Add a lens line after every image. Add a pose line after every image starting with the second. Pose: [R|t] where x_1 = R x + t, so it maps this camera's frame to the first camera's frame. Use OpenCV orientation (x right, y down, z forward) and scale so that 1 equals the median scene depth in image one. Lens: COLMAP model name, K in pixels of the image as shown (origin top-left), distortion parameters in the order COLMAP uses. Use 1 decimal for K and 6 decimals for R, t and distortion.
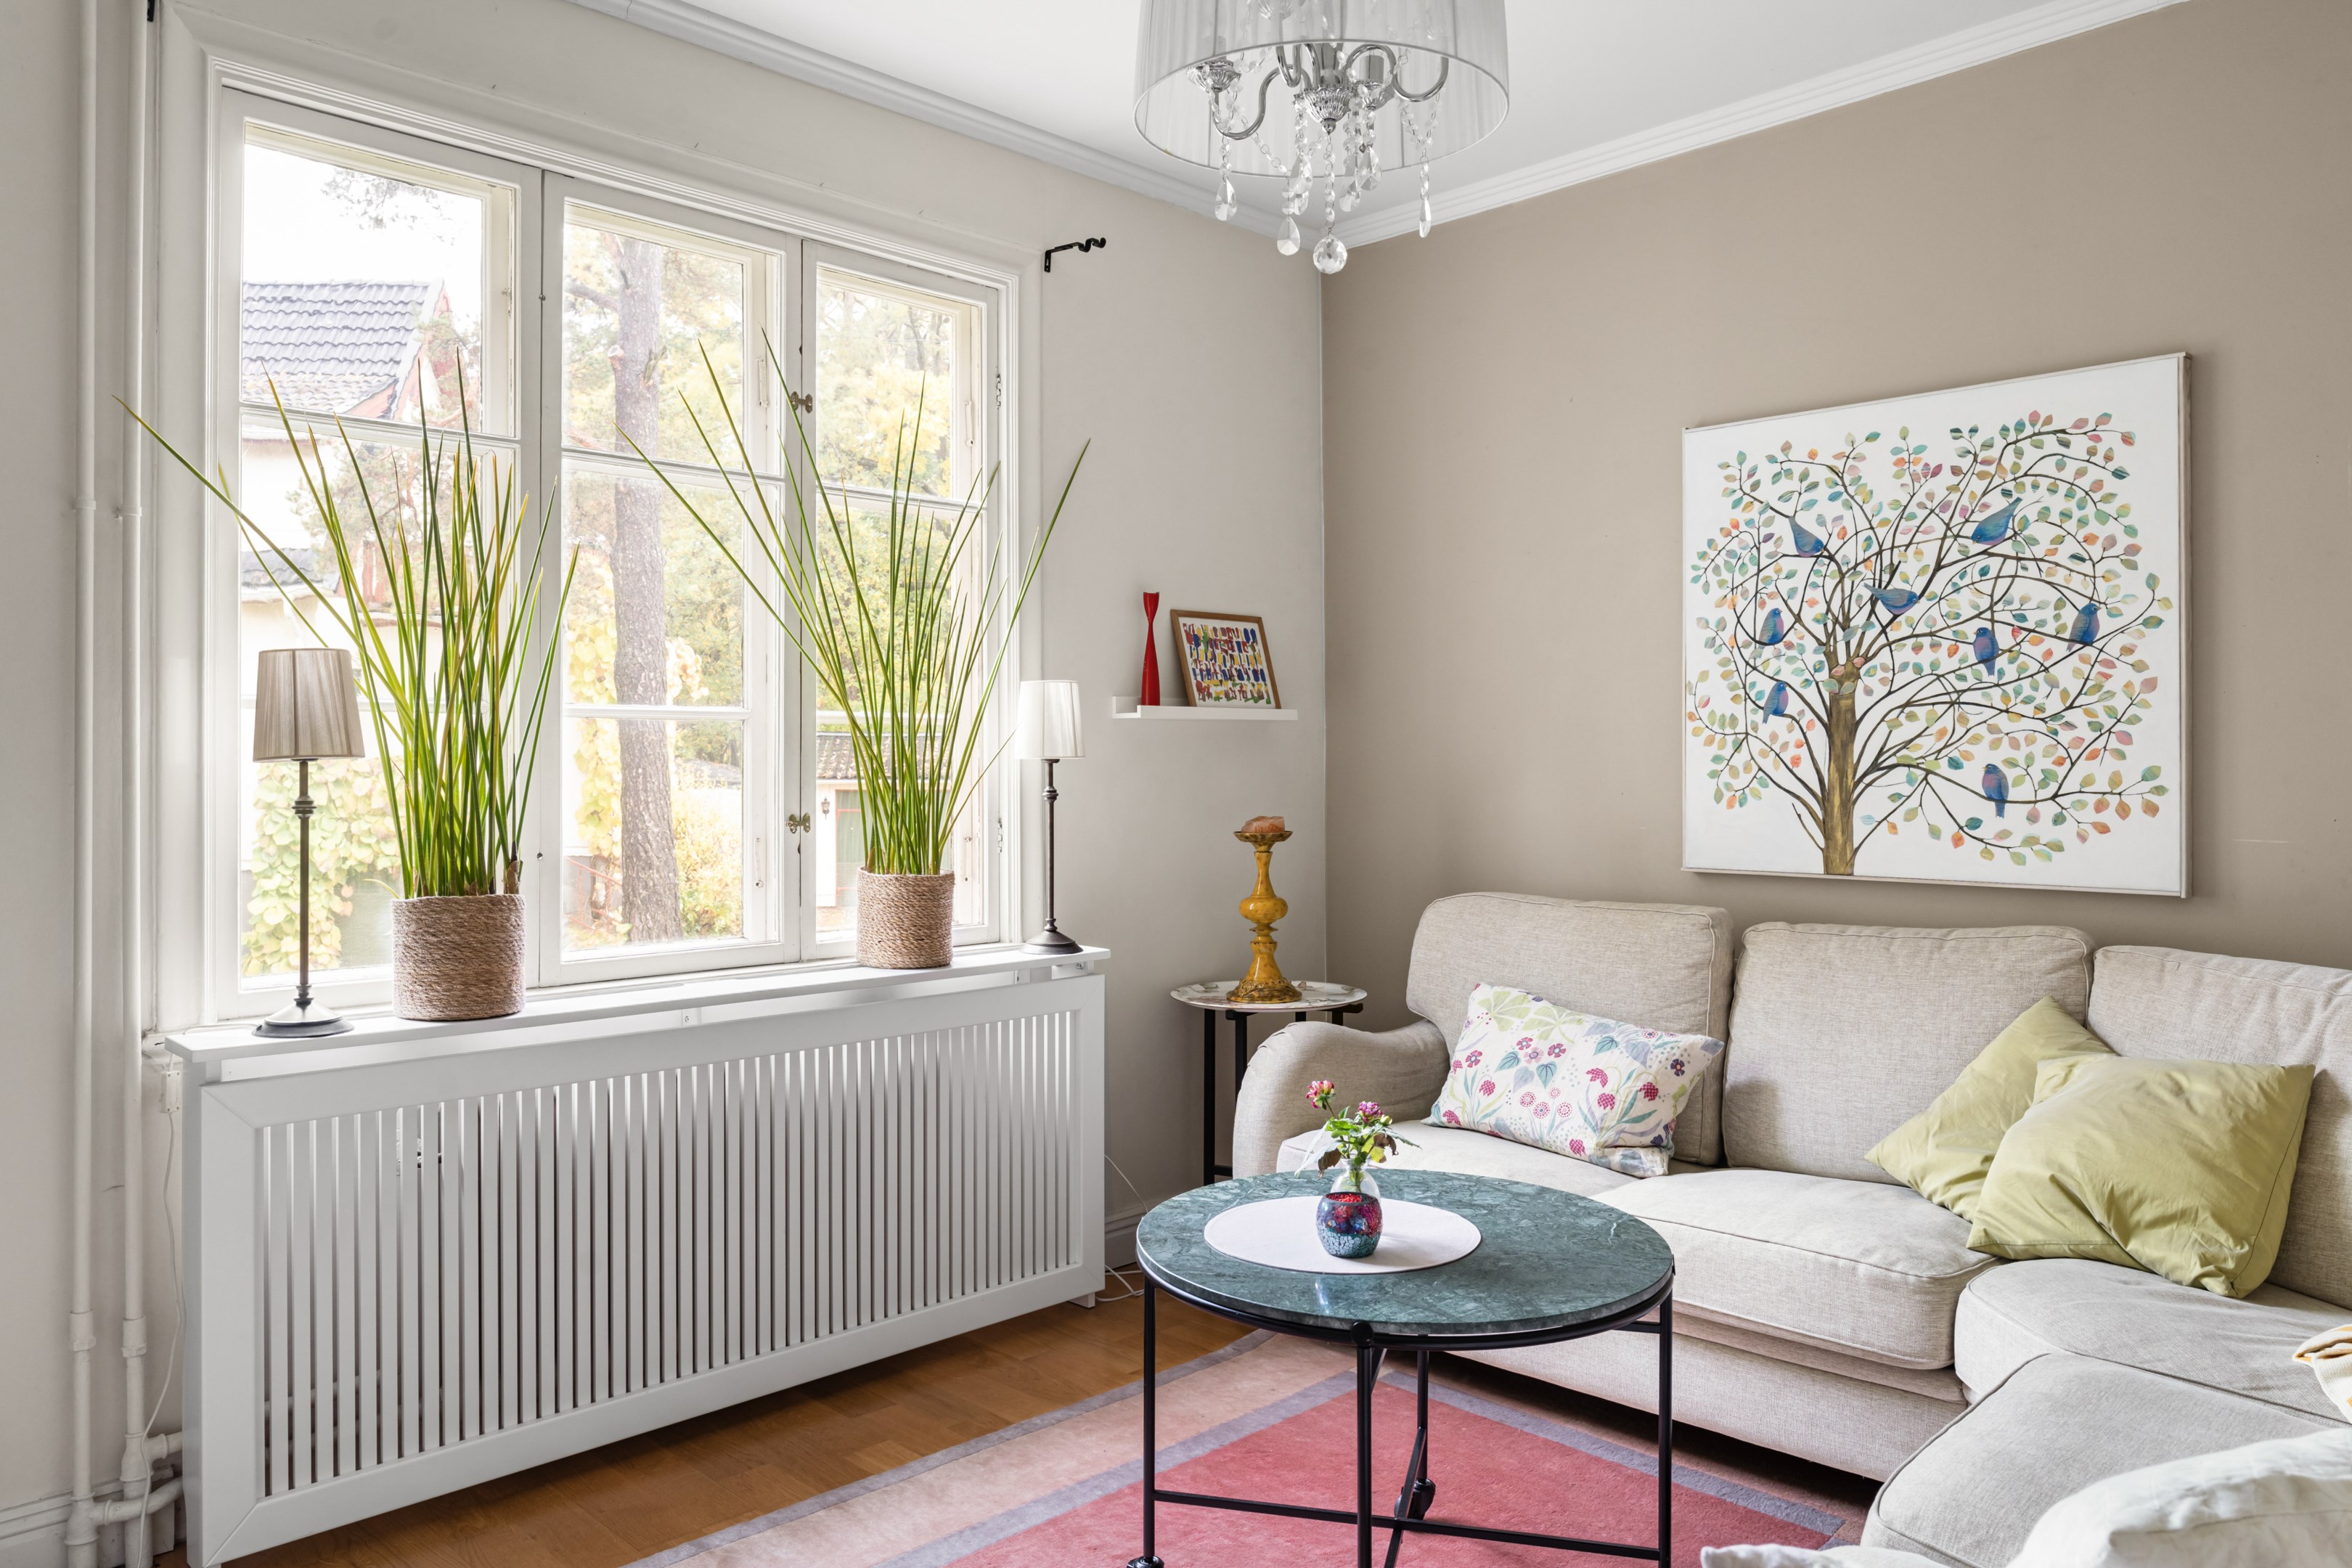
lens RADIAL K [[1628.7, 0, 1167.5], [0, 1628.7, 763.3], [0, 0, 1]] dist [0.000417, 0.004324]
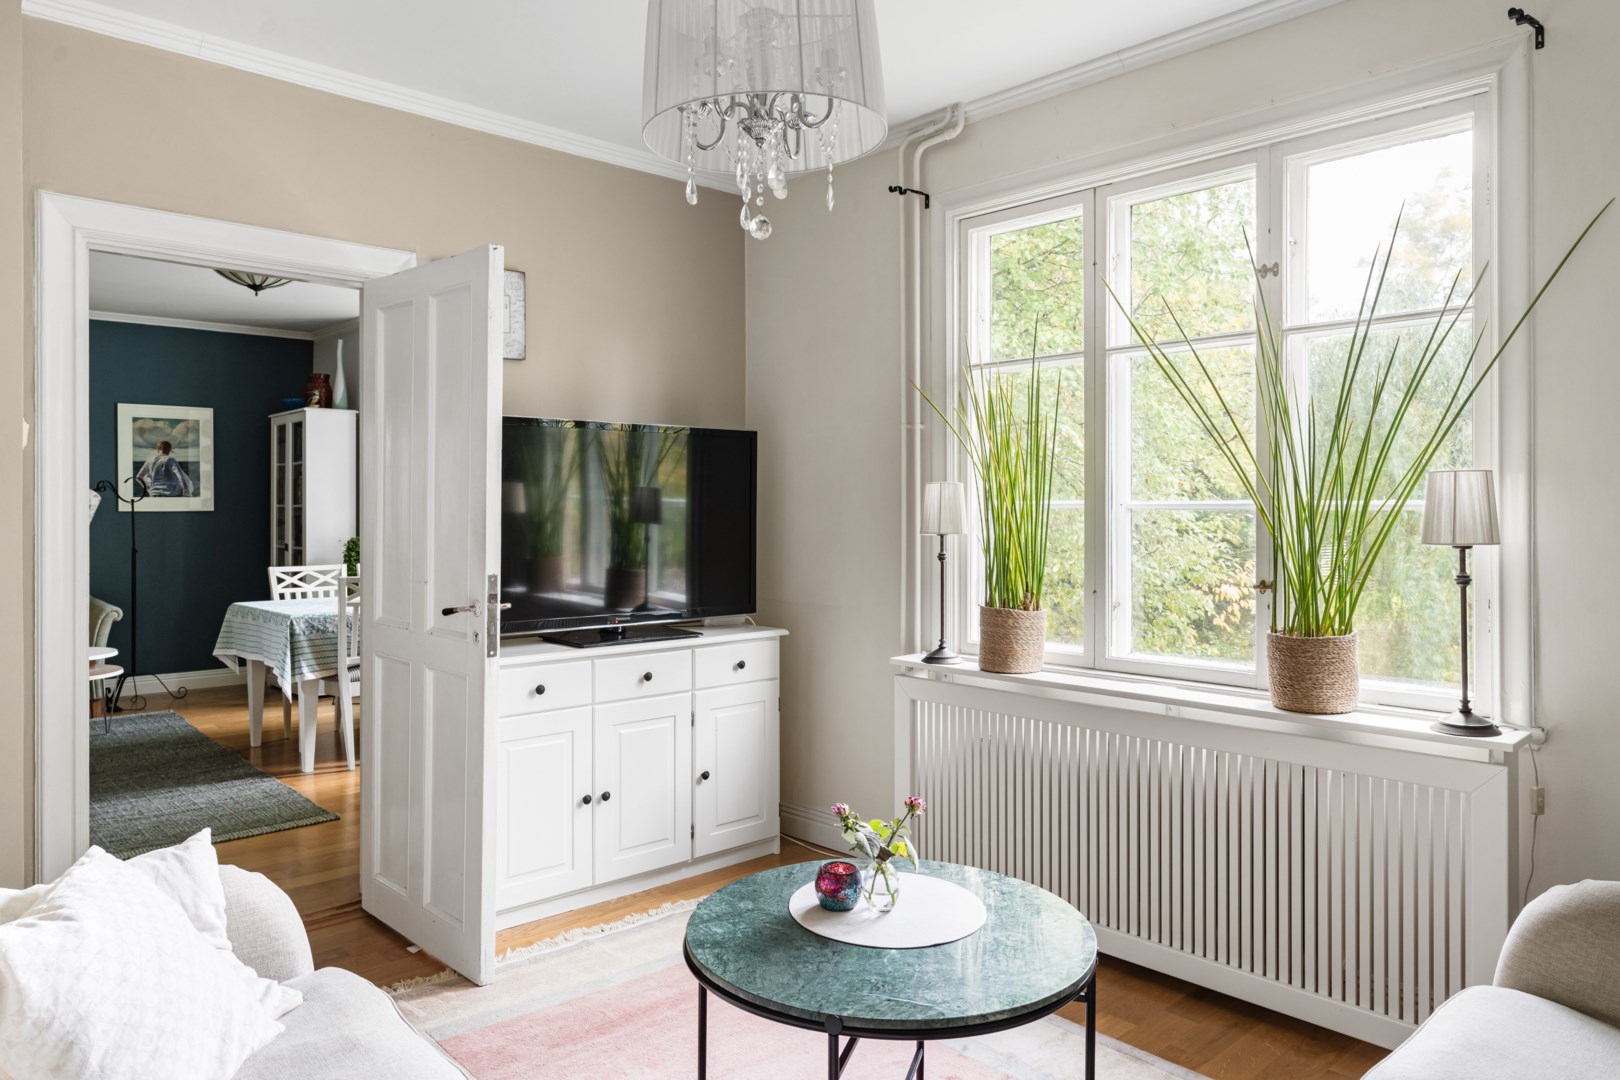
lens RADIAL K [[1121.8, 0, 837.3], [0, 1121.8, 506.2], [0, 0, 1]] dist [0.000417, 0.004324]
pose [[-0.046638, -0.023008, -0.998647, 0.702249], [-0.019028, 0.999574, -0.022141, -0.003907], [0.998731, 0.017969, -0.047056, 0.703513]]
